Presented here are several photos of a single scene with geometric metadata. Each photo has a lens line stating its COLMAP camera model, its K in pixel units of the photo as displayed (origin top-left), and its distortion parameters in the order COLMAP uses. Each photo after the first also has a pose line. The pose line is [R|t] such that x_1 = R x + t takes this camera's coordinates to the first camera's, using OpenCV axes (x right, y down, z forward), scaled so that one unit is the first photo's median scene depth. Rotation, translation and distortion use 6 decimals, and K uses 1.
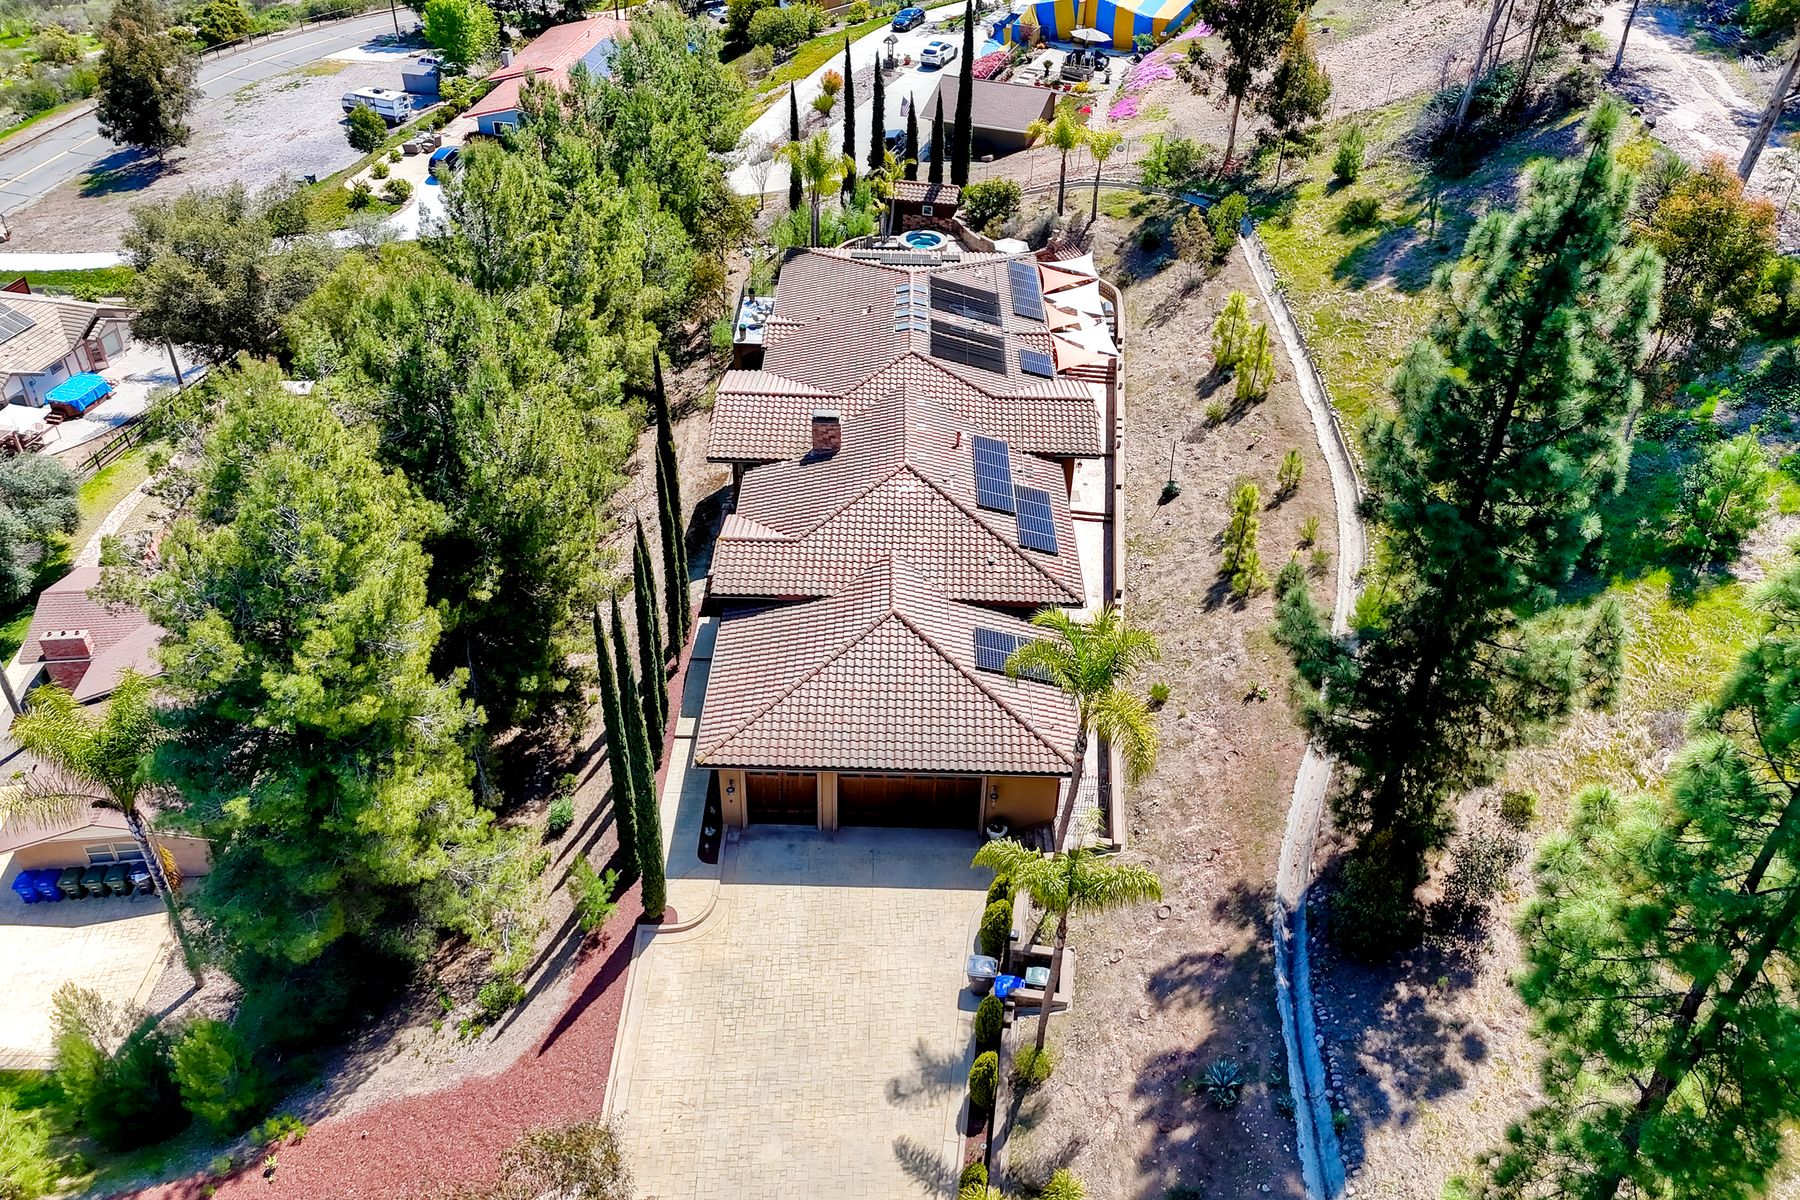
lens RADIAL K [[1336.6, 0, 904.3], [0, 1336.6, 597.4], [0, 0, 1]] dist [0.037799, -0.005728]
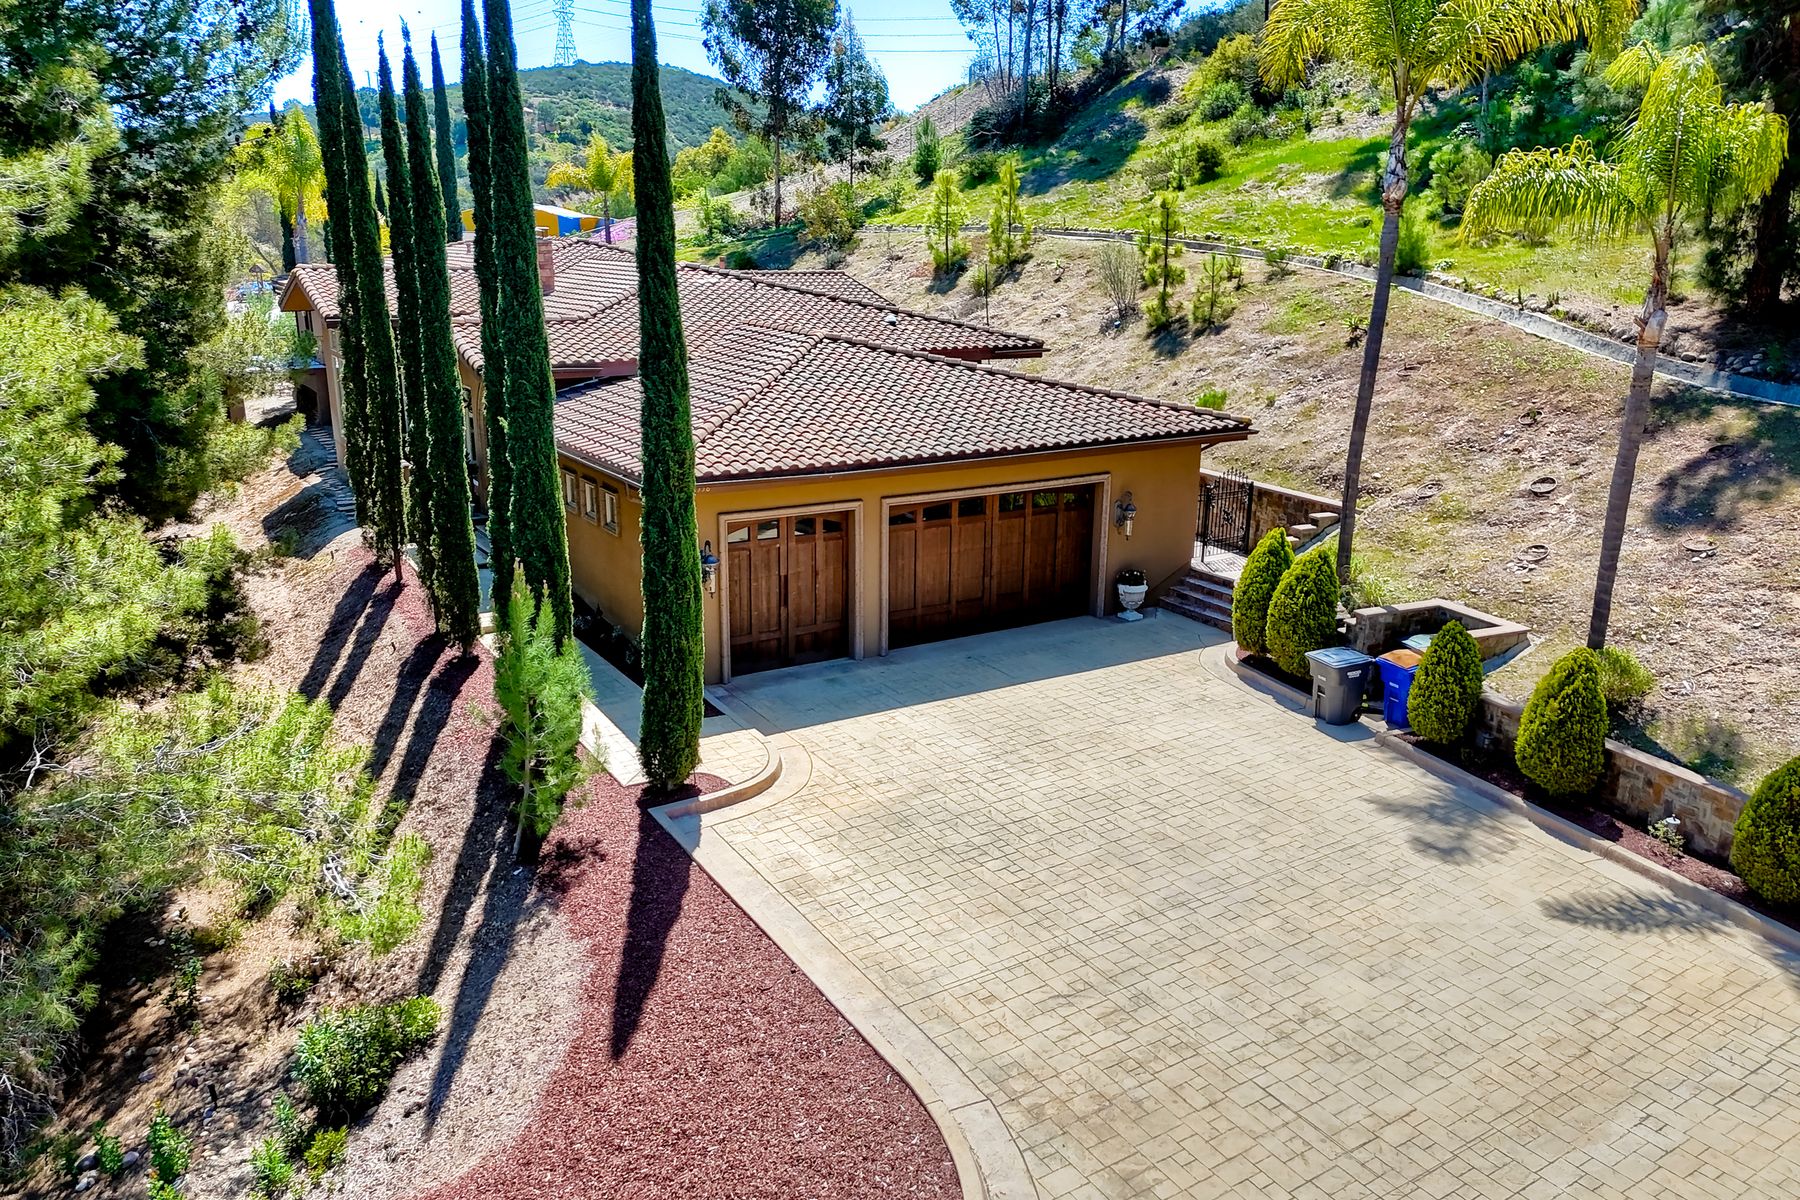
lens RADIAL K [[1336.6, 0, 895.9], [0, 1336.6, 604.0], [0, 0, 1]] dist [0.037799, -0.005728]
pose [[0.855712, -0.188024, 0.482082, -0.325090], [0.352611, 0.893734, -0.277317, 0.333275], [-0.378711, 0.407291, 0.831079, 0.612933]]
